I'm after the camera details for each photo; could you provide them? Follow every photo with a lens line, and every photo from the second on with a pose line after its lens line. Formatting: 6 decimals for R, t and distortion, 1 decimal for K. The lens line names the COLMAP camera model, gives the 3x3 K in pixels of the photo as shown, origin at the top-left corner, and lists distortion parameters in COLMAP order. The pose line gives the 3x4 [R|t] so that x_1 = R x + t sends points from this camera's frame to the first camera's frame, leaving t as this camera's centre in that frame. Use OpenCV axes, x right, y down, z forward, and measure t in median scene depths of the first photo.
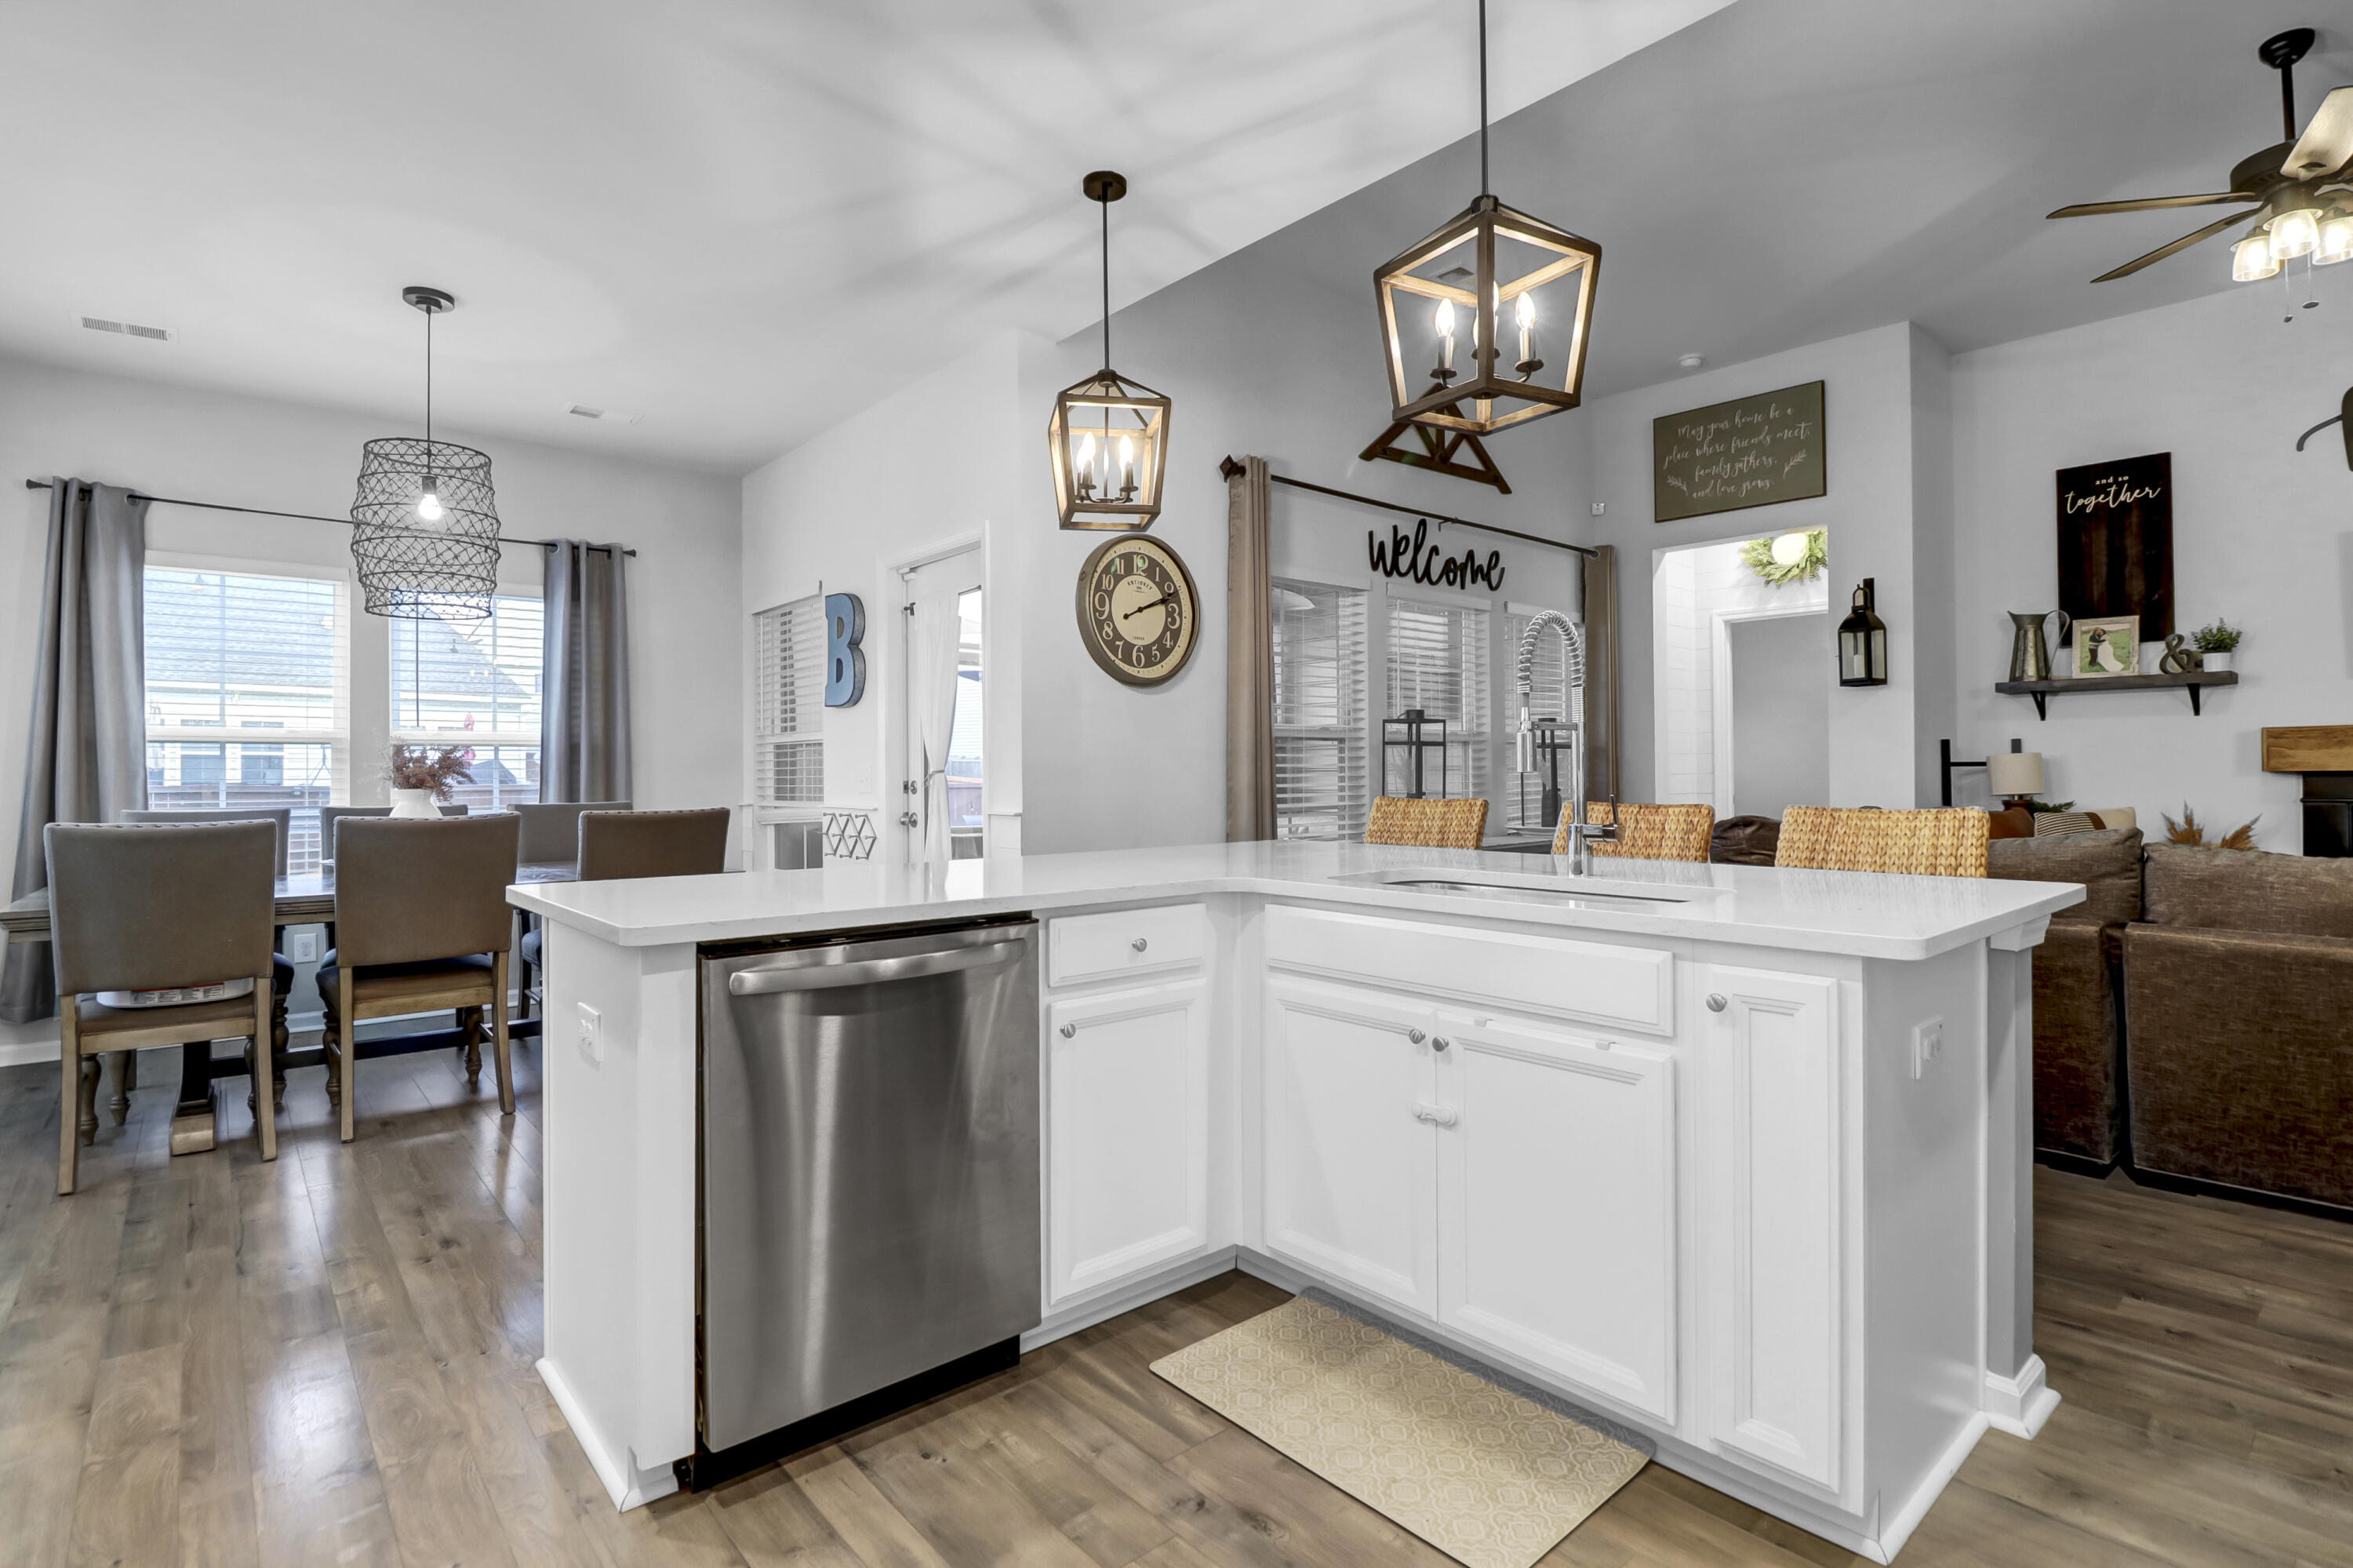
lens RADIAL K [[1109.6, 0, 1153.0], [0, 1109.6, 777.1], [0, 0, 1]] dist [0.002915, -0.015574]
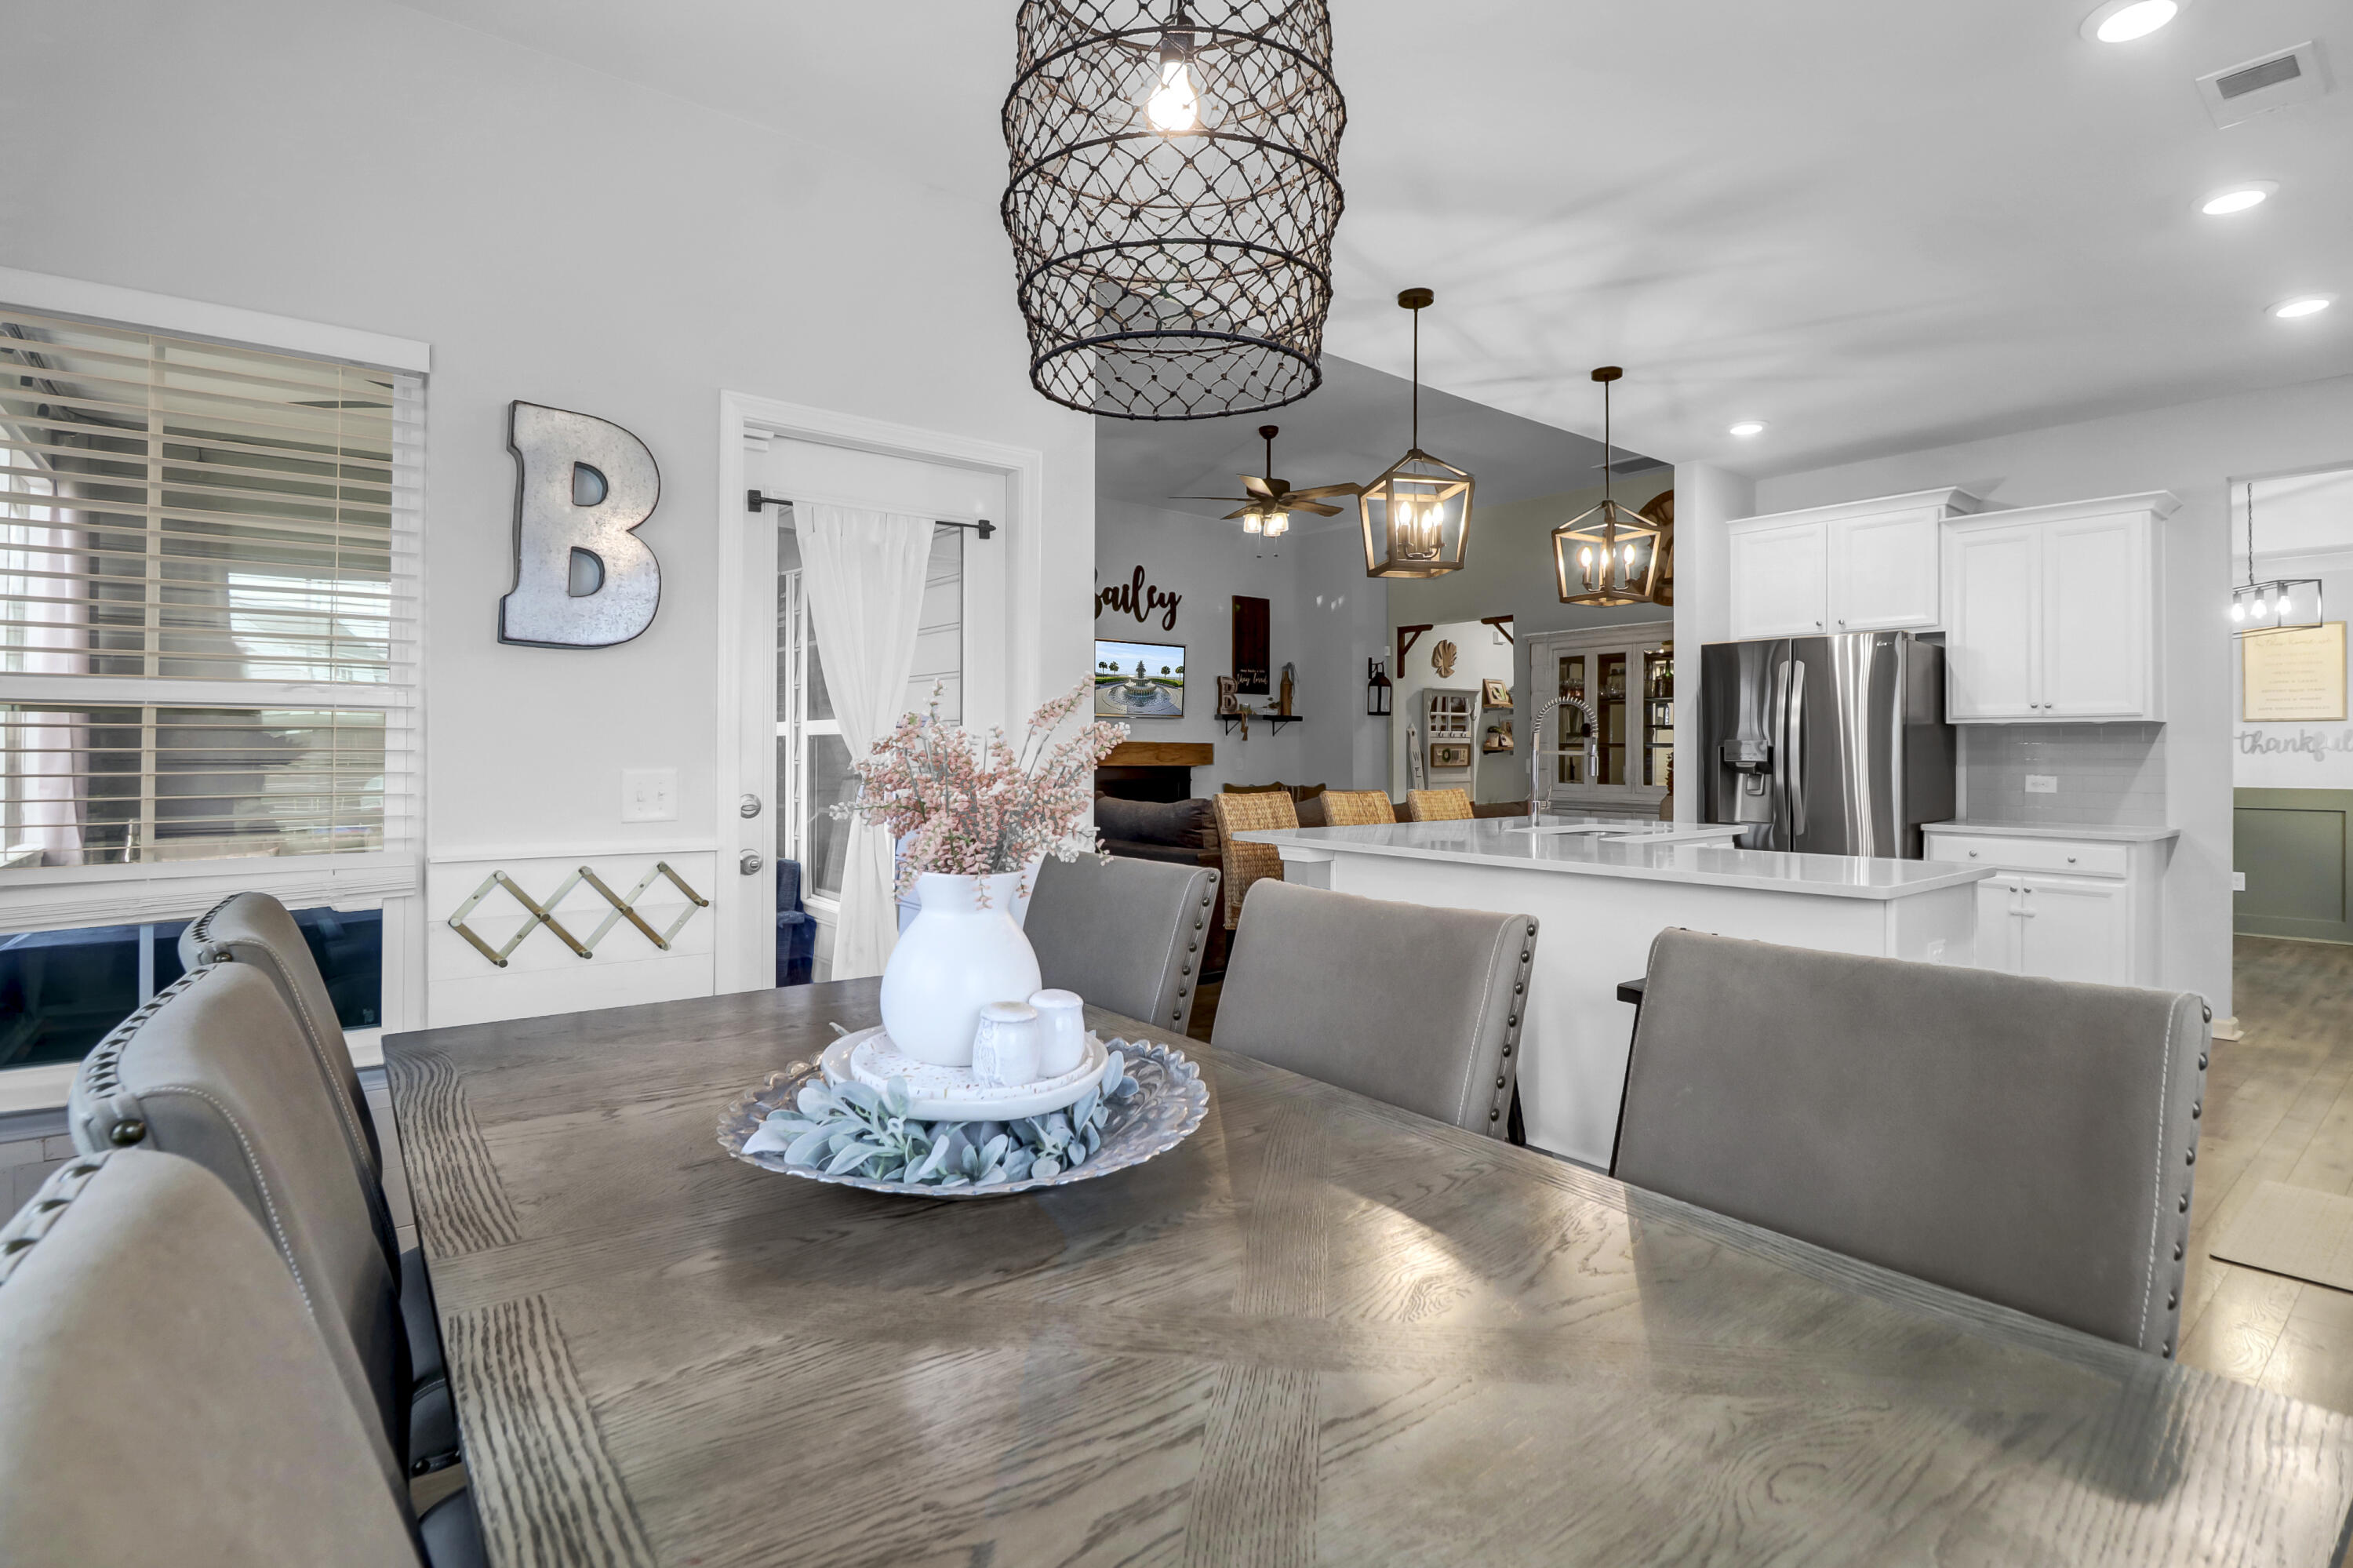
lens RADIAL K [[1112.8, 0, 1178.4], [0, 1112.8, 756.0], [0, 0, 1]] dist [0.002169, -0.012747]
pose [[0.020694, 0.000558, 0.999786, -0.715317], [-0.000997, 0.999999, -0.000538, -0.012463], [-0.999785, -0.000986, 0.020694, 0.689886]]
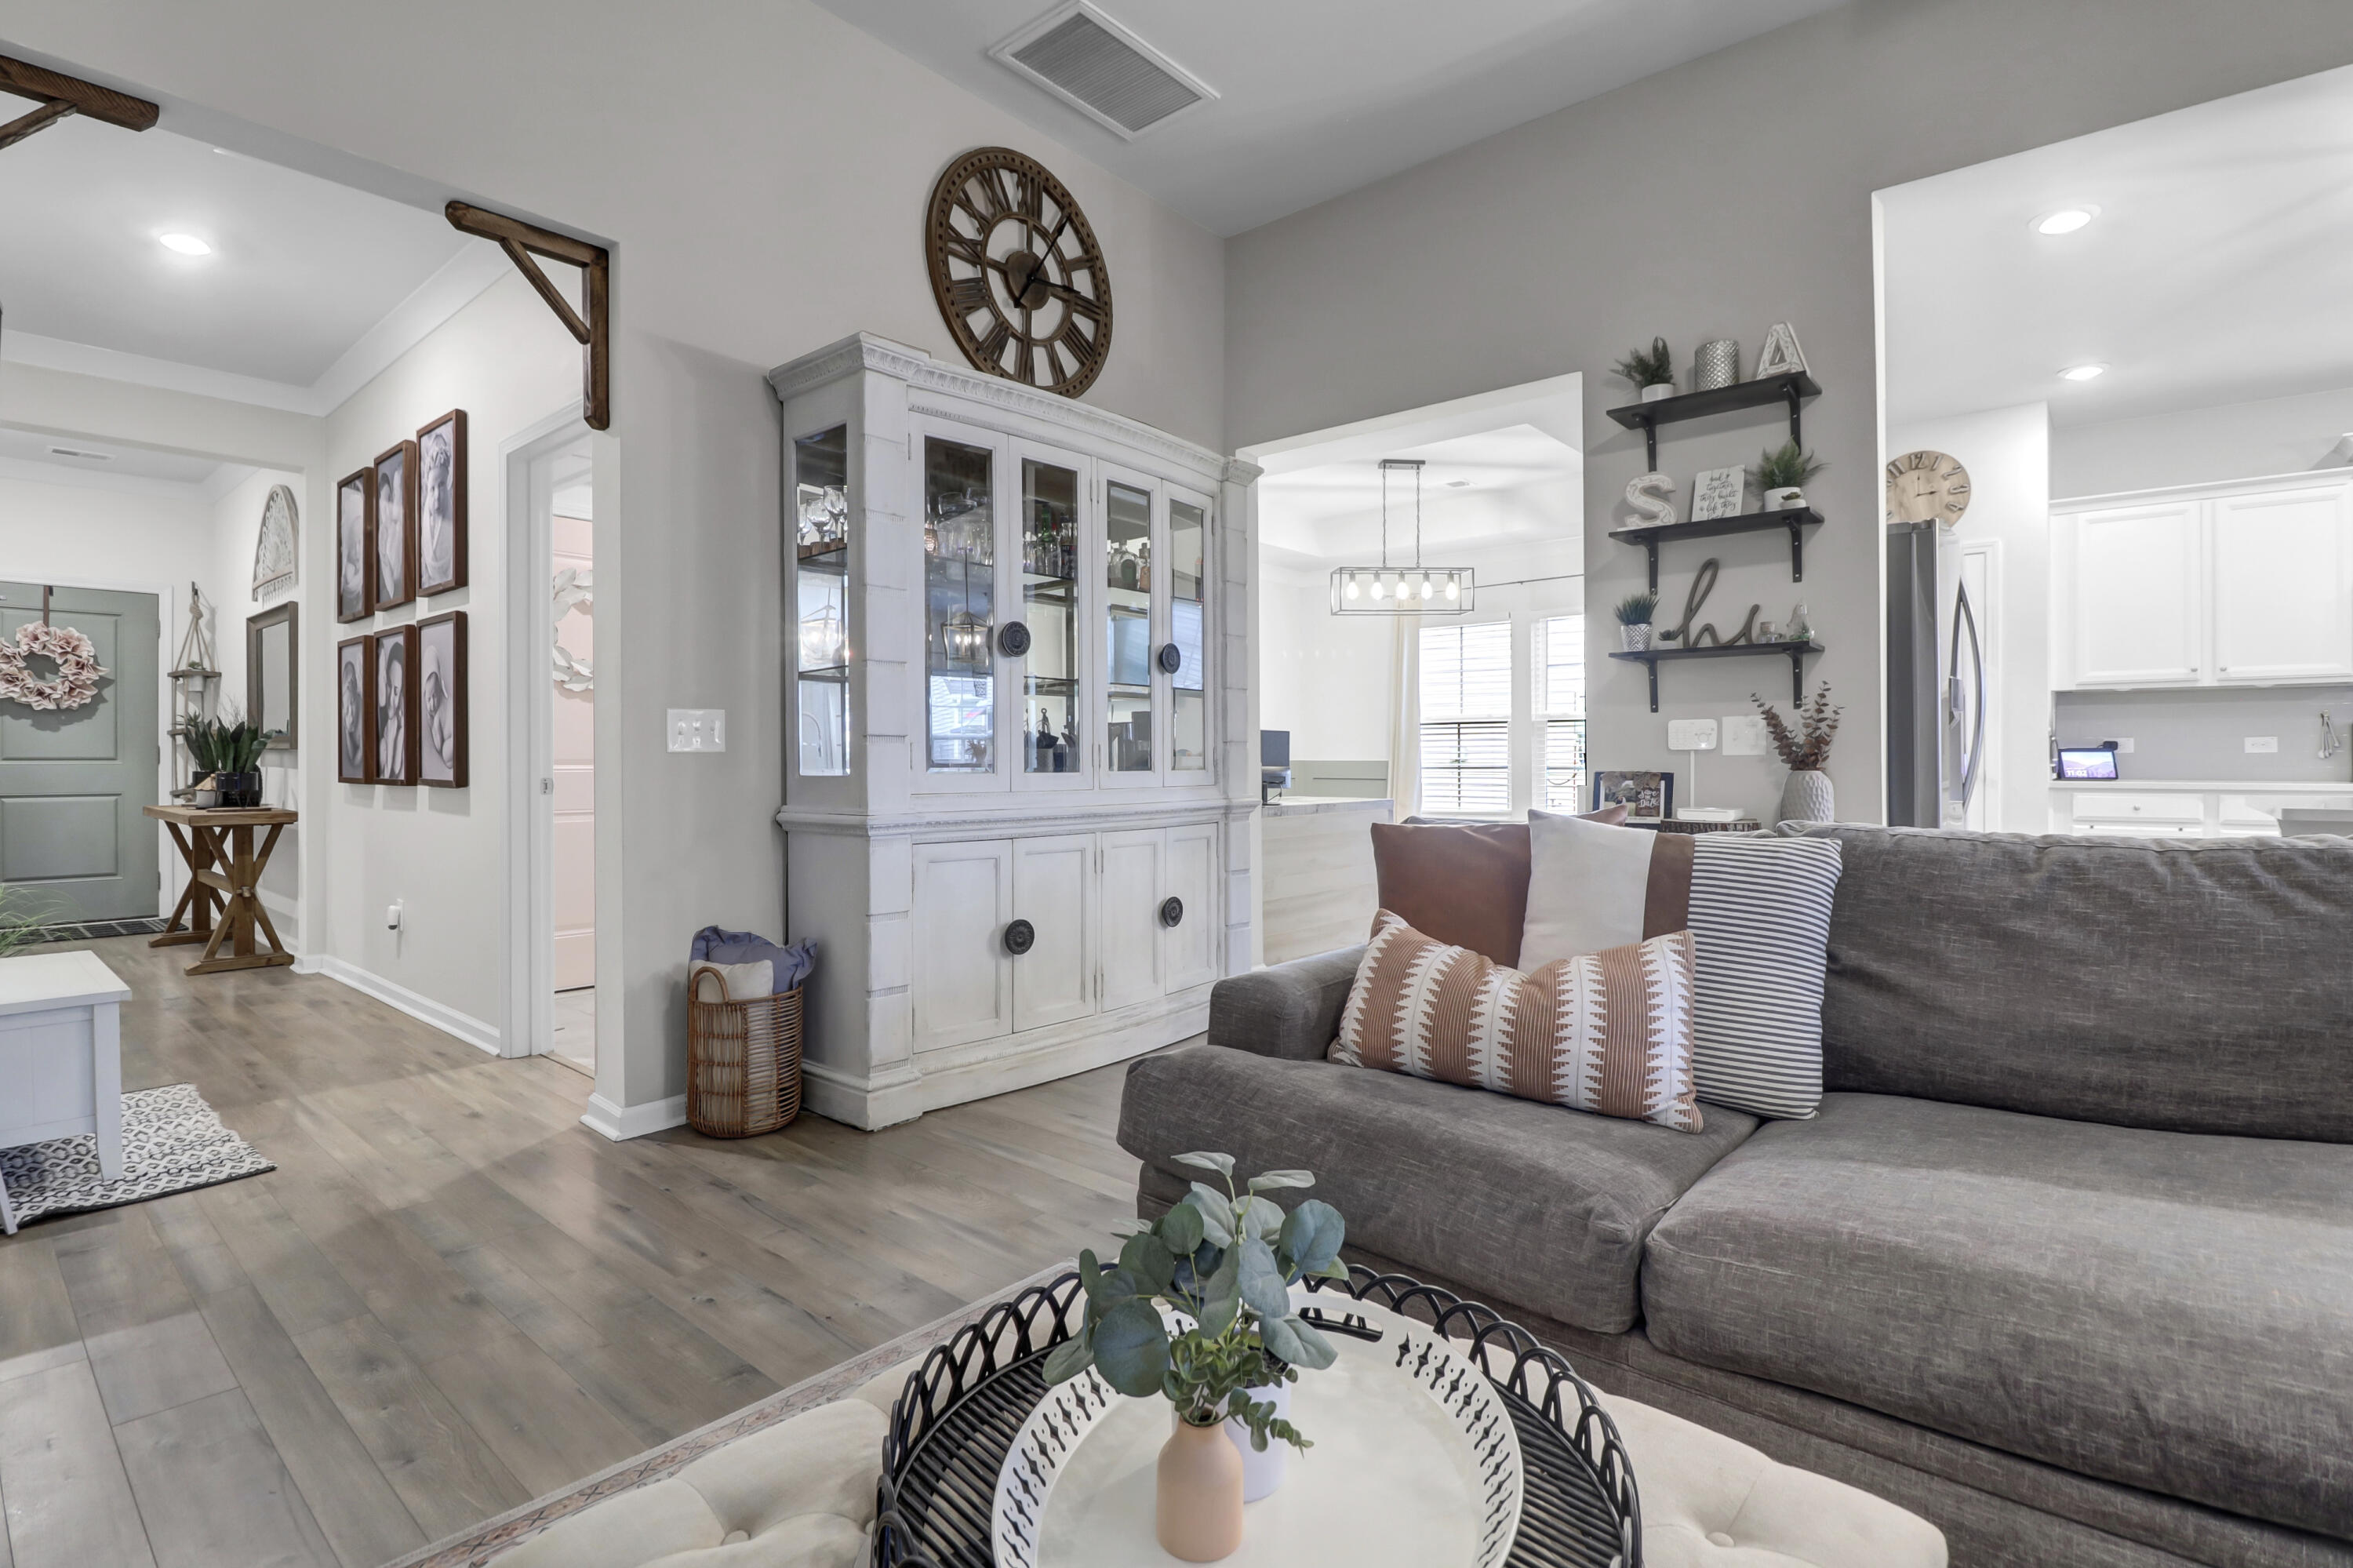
lens RADIAL K [[1107.1, 0, 1153.1], [0, 1107.1, 756.8], [0, 0, 1]] dist [0.002782, -0.014879]
pose [[-0.987906, 0.004912, -0.154978, 0.887023], [0.004289, 0.999981, 0.004357, 0.013701], [0.154997, 0.003640, -0.987908, 0.775568]]
